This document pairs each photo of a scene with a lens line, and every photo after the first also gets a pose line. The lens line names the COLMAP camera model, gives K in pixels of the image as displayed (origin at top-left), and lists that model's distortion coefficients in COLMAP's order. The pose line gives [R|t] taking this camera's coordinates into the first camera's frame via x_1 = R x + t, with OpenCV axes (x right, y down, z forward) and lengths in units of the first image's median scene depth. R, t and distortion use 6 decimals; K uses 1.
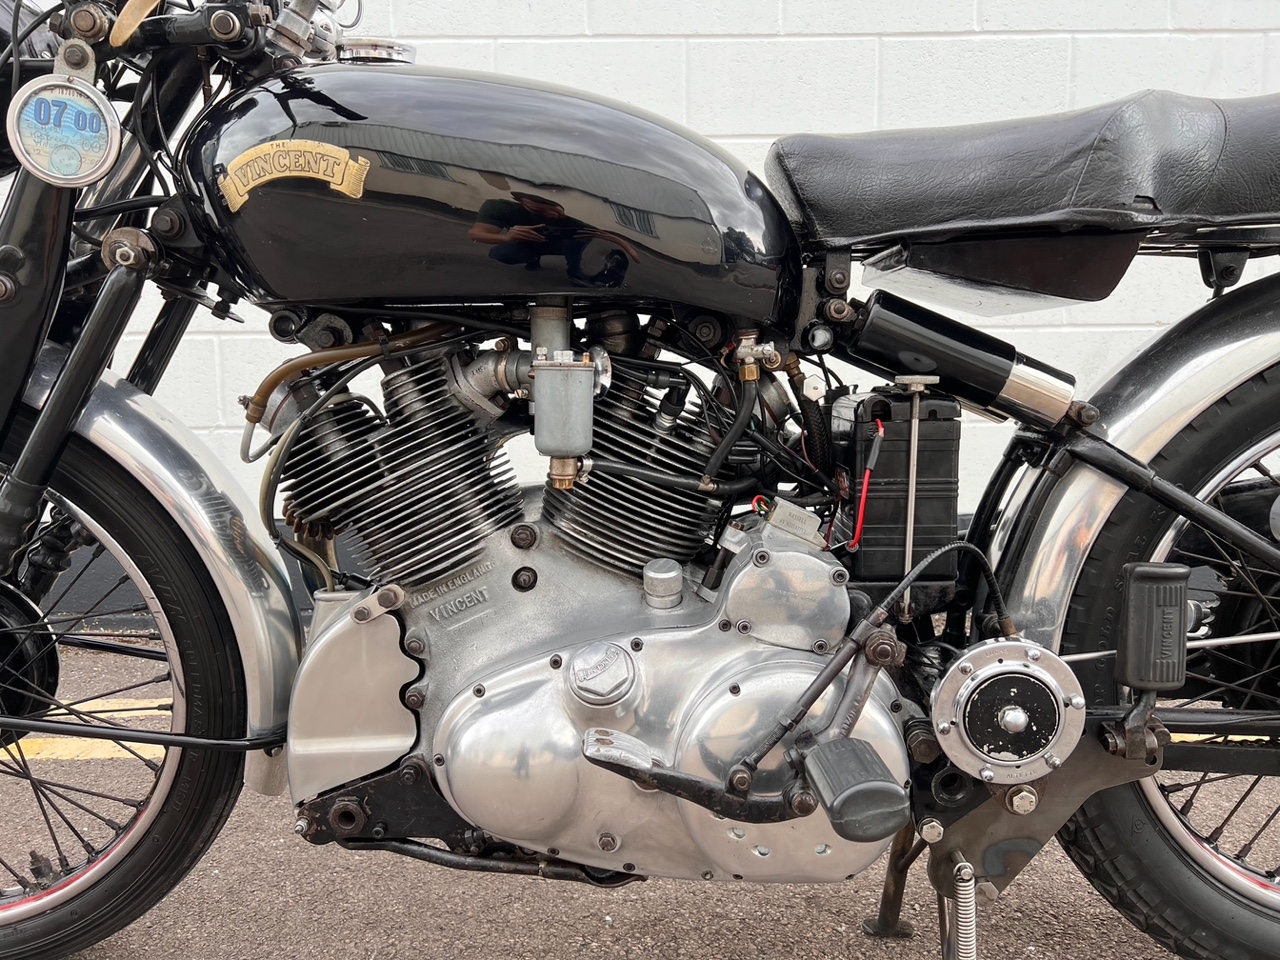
lens RADIAL K [[960.0, 0, 641.8], [0, 960.0, 479.5], [0, 0, 1]] dist [0.045024, -0.050639]
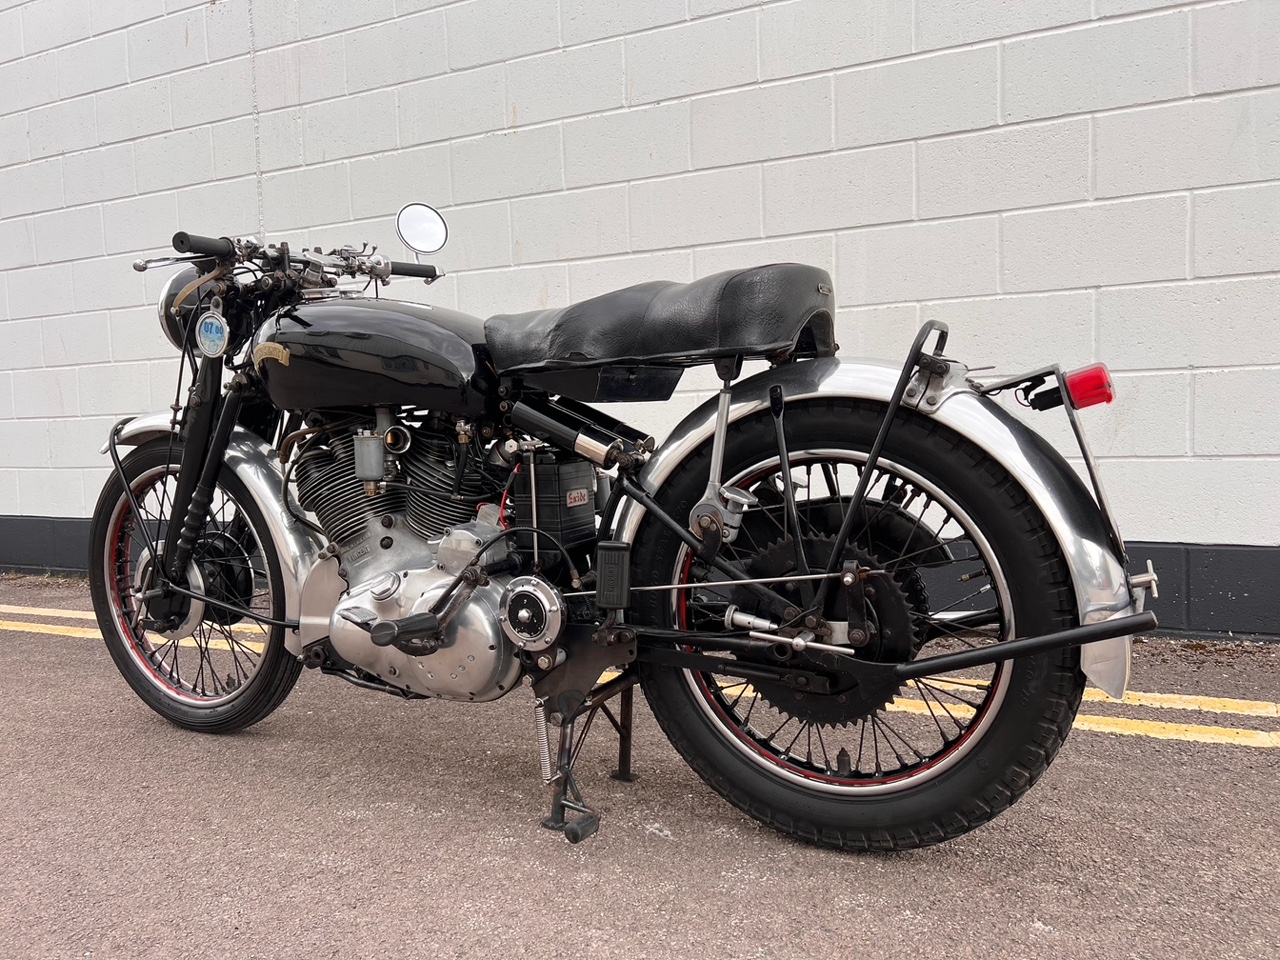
lens RADIAL K [[960.0, 0, 637.8], [0, 960.0, 483.8], [0, 0, 1]] dist [0.045024, -0.050639]
pose [[0.904215, 0.012309, -0.426901, 1.203421], [-0.024866, 0.999406, -0.023852, 0.016618], [0.426354, 0.032182, 0.903984, -0.588248]]
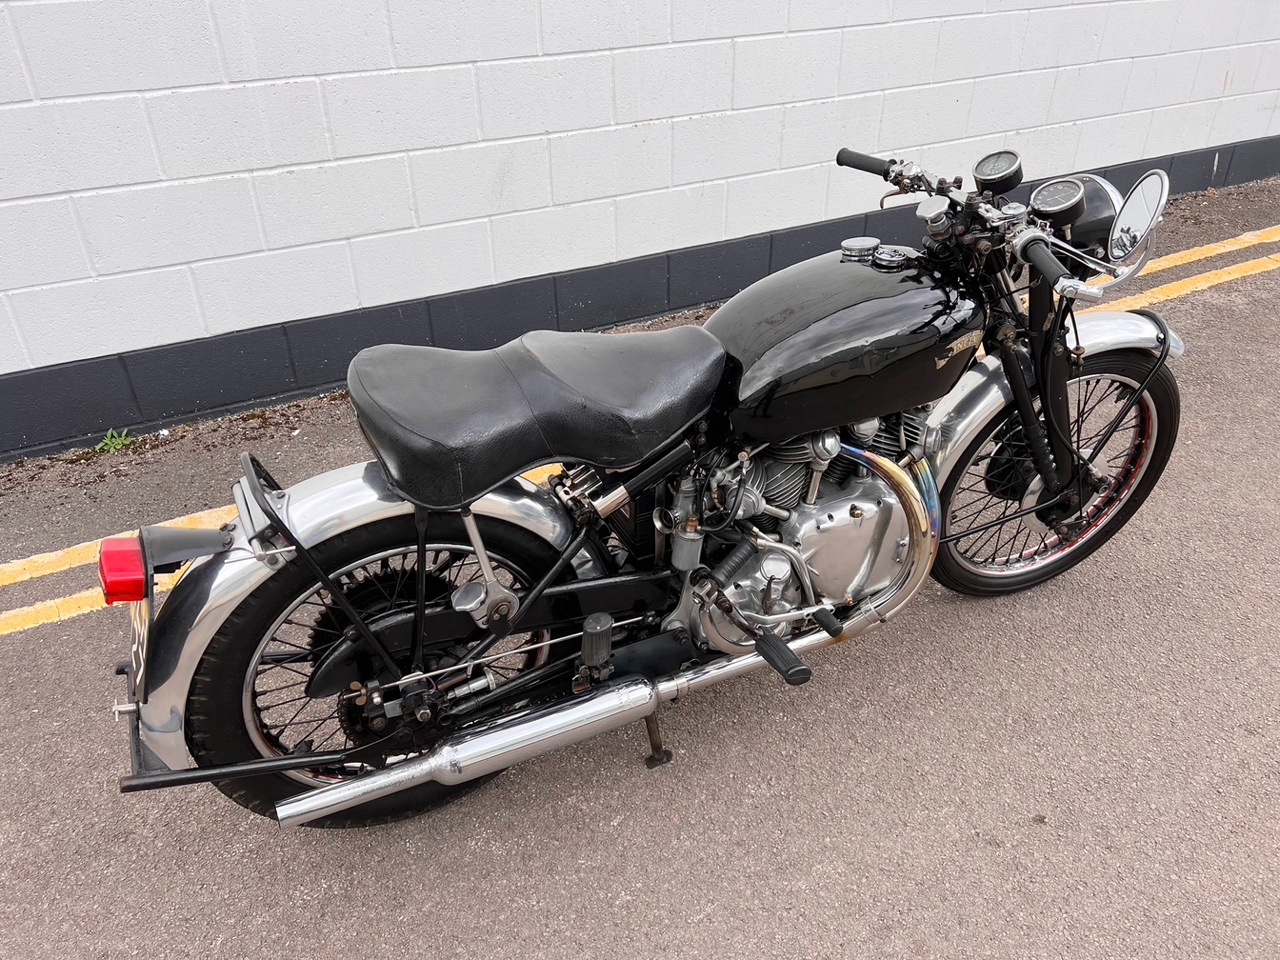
lens RADIAL K [[960.0, 0, 623.3], [0, 960.0, 481.1], [0, 0, 1]] dist [0.045024, -0.050639]
pose [[0.886954, -0.246773, 0.390404, -0.000084], [0.046847, 0.889001, 0.455502, -0.908842], [-0.459476, -0.385720, 0.800064, -0.755869]]
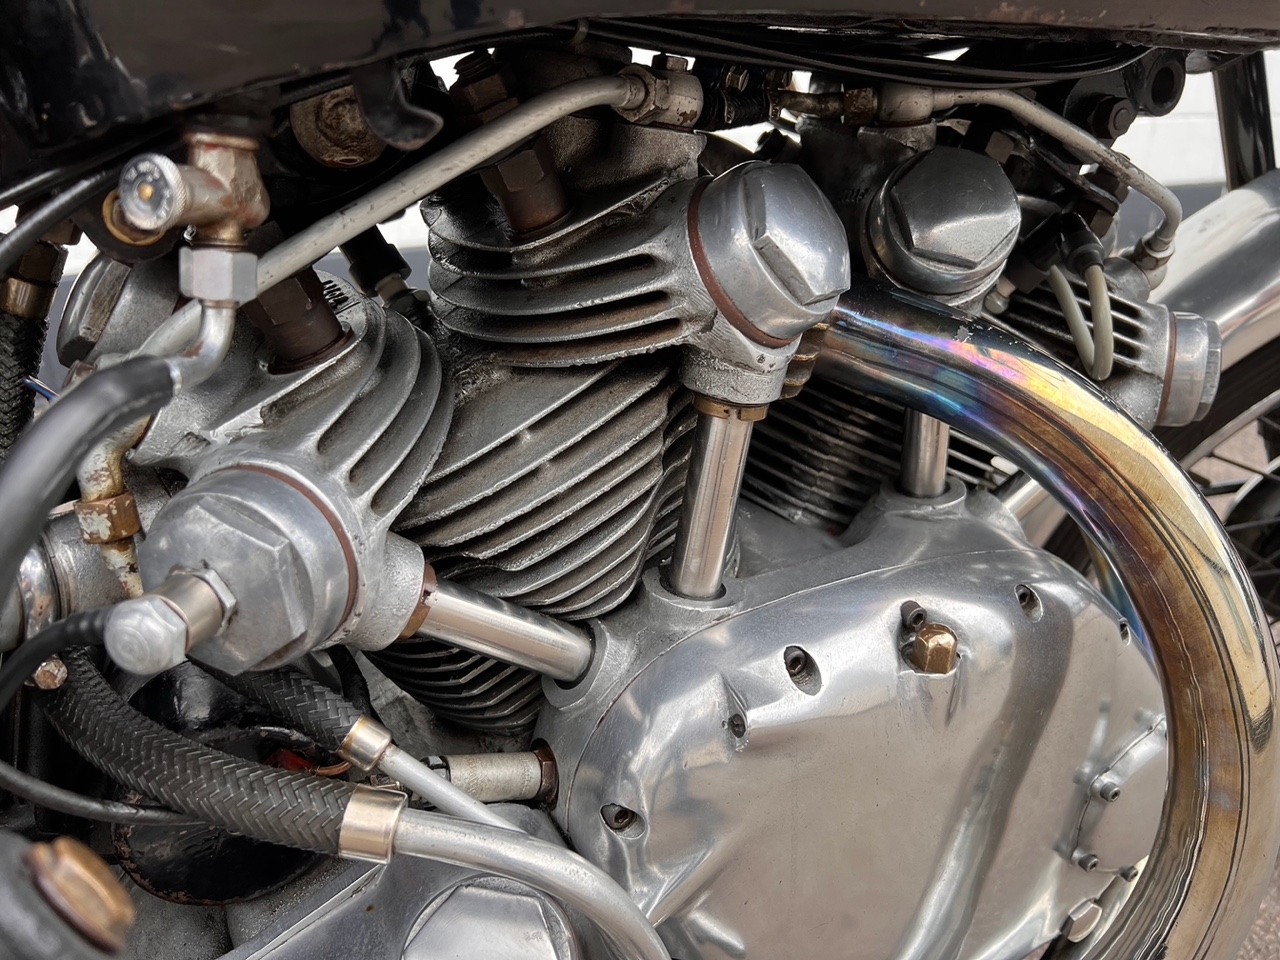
lens RADIAL K [[960.0, 0, 632.7], [0, 960.0, 491.5], [0, 0, 1]] dist [0.045024, -0.050639]
pose [[0.866279, -0.170912, 0.469415, 0.903126], [0.012832, 0.946958, 0.321101, -0.114740], [-0.499396, -0.272140, 0.822523, 0.335843]]
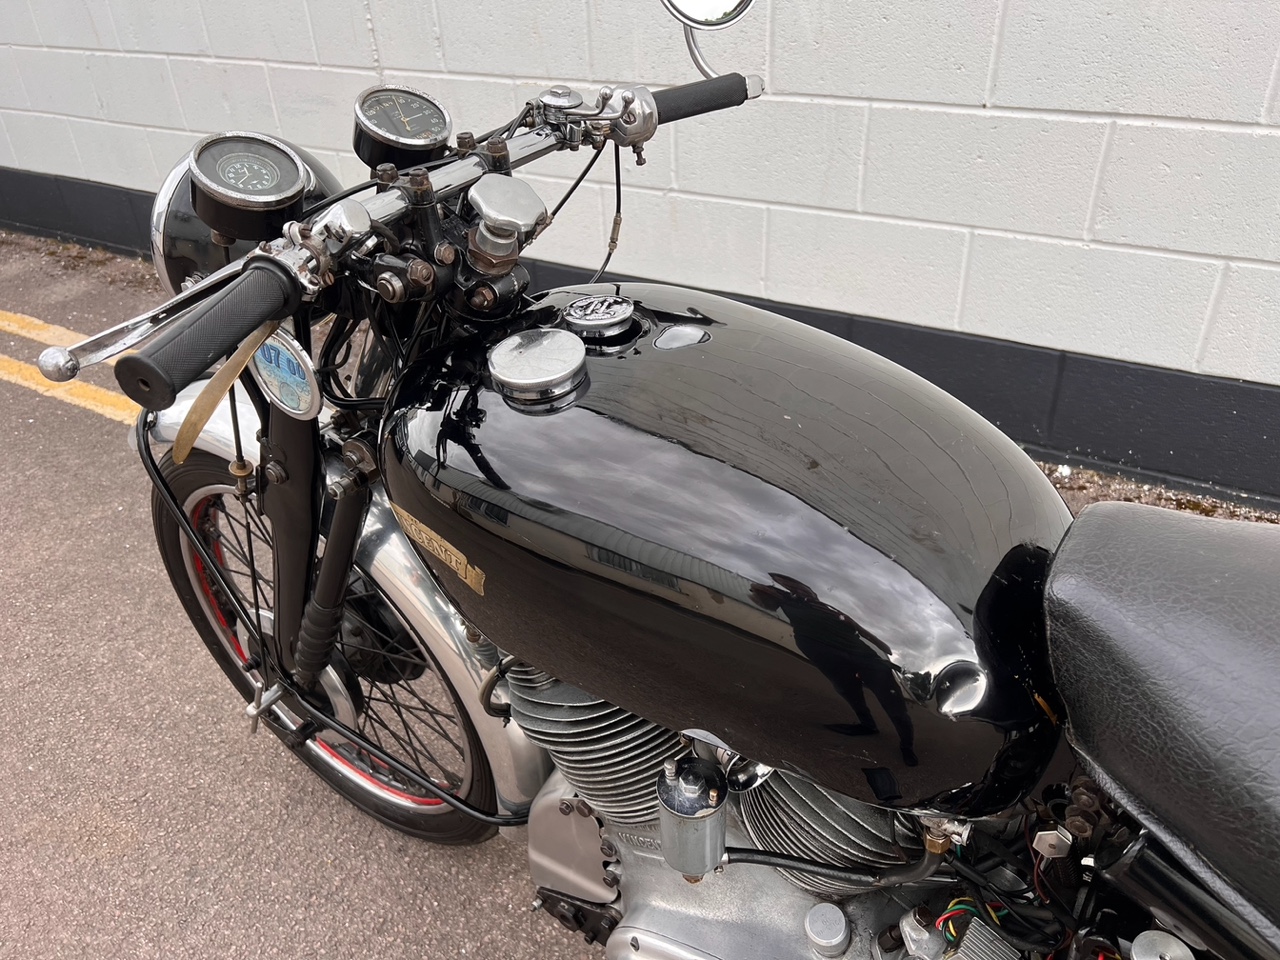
lens RADIAL K [[960.0, 0, 641.2], [0, 960.0, 486.8], [0, 0, 1]] dist [0.045024, -0.050639]
pose [[0.844301, 0.258686, -0.469295, 0.189769], [-0.009772, 0.883051, 0.469175, -0.677307], [0.535781, -0.391539, 0.748089, 0.382229]]
